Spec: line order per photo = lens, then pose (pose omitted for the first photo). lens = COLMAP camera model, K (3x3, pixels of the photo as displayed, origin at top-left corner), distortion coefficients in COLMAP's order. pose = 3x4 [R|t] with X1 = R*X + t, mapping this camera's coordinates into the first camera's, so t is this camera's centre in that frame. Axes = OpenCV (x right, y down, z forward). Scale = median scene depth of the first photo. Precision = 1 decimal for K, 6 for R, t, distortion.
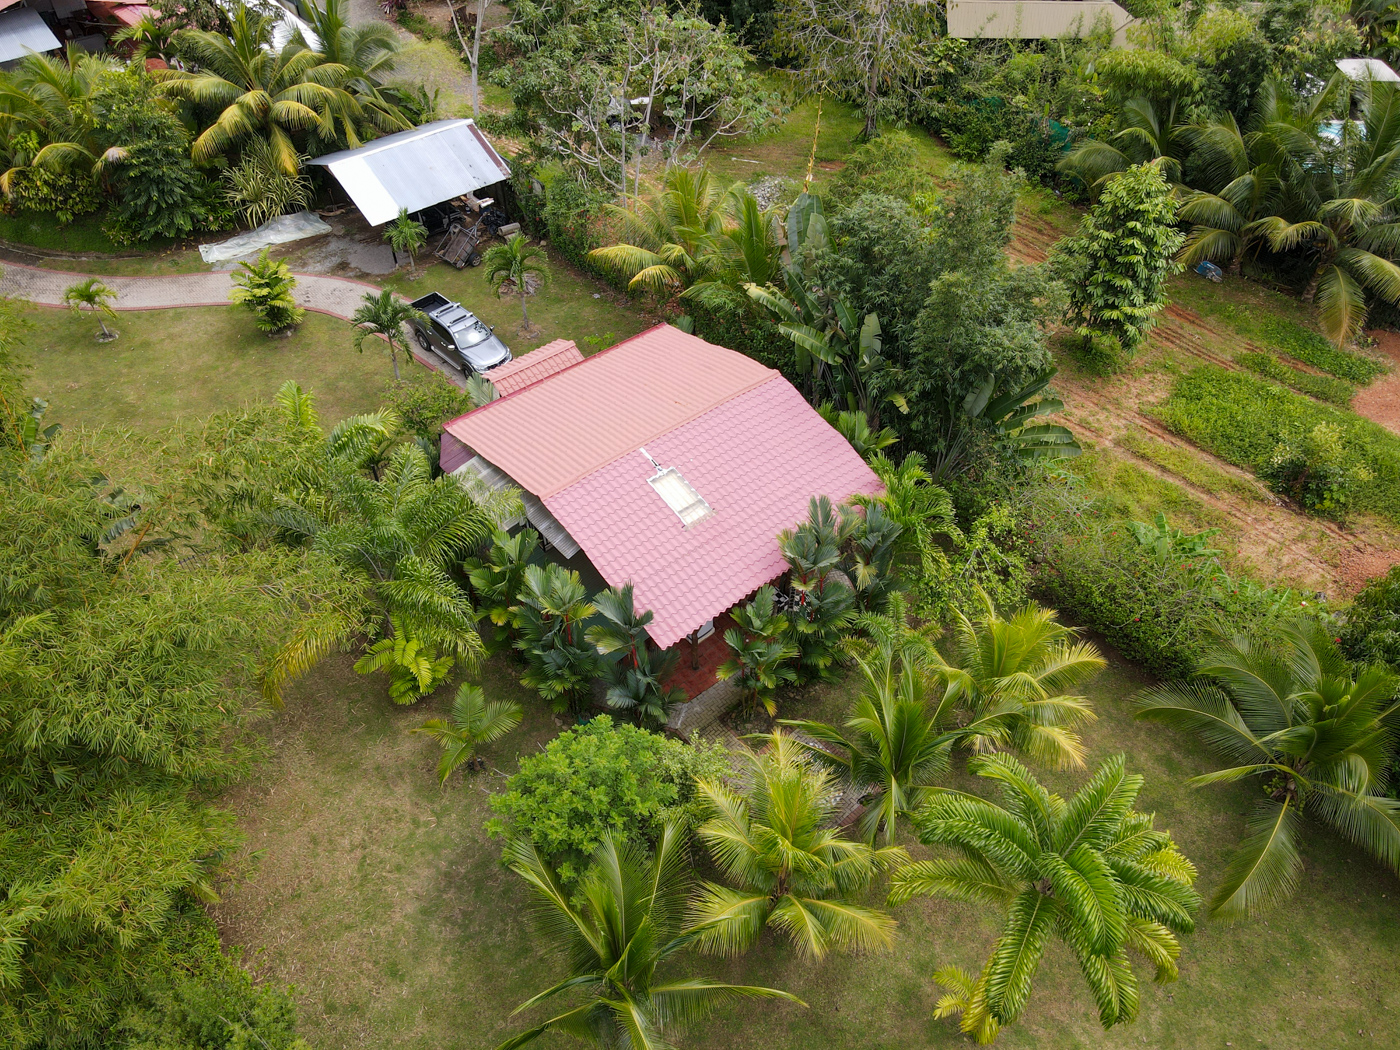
lens RADIAL K [[1020.9, 0, 698.3], [0, 1020.9, 529.4], [0, 0, 1]] dist [0.014914, 0.006271]
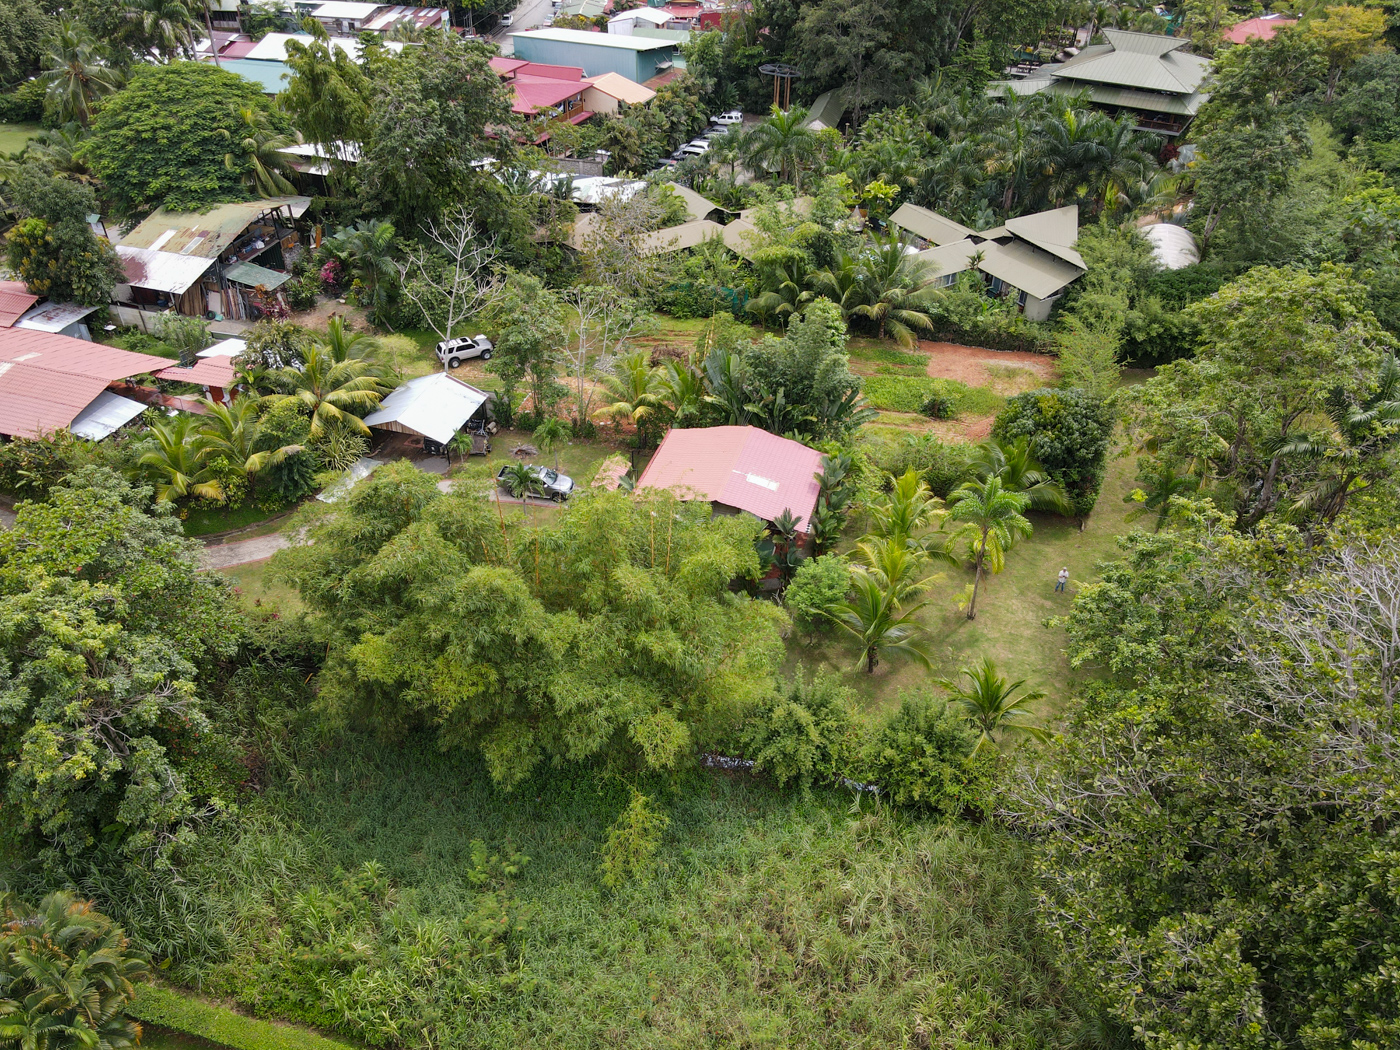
lens RADIAL K [[1020.9, 0, 698.3], [0, 1020.9, 526.8], [0, 0, 1]] dist [0.014914, 0.006271]
pose [[0.826505, -0.343280, 0.446147, -0.881436], [0.406997, 0.911930, -0.052309, 0.088848], [-0.388899, 0.224814, 0.893429, -0.694387]]
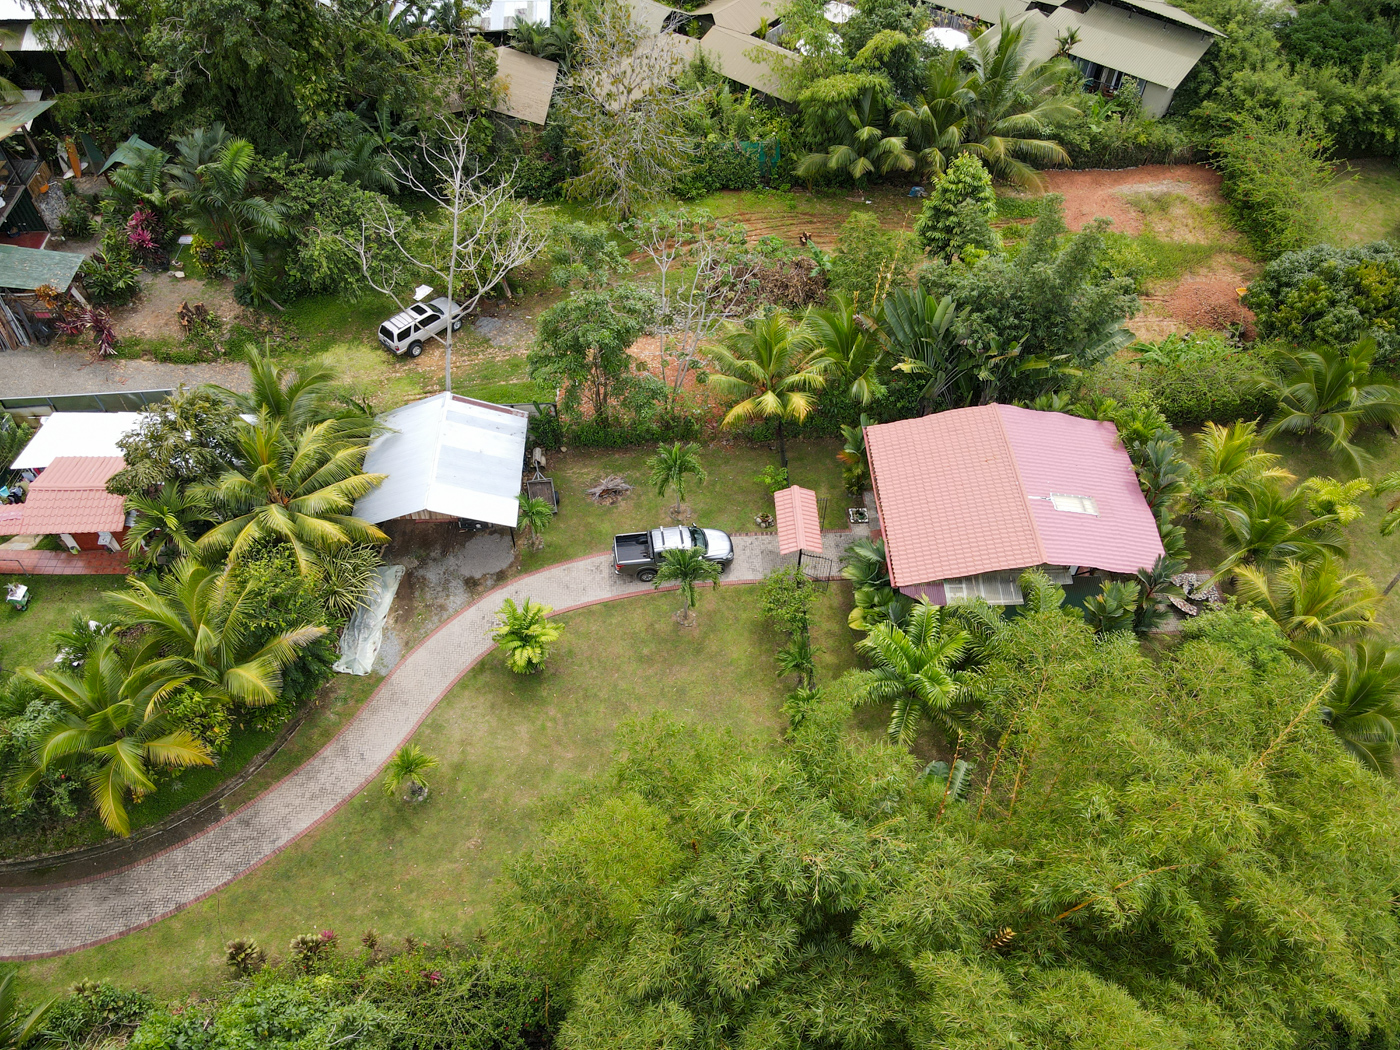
lens RADIAL K [[1020.9, 0, 705.9], [0, 1020.9, 526.9], [0, 0, 1]] dist [0.014914, 0.006271]
pose [[0.605684, -0.618145, 0.501043, -0.825924], [0.576935, 0.774814, 0.258476, -0.521292], [-0.547990, 0.132514, 0.825922, 0.064308]]
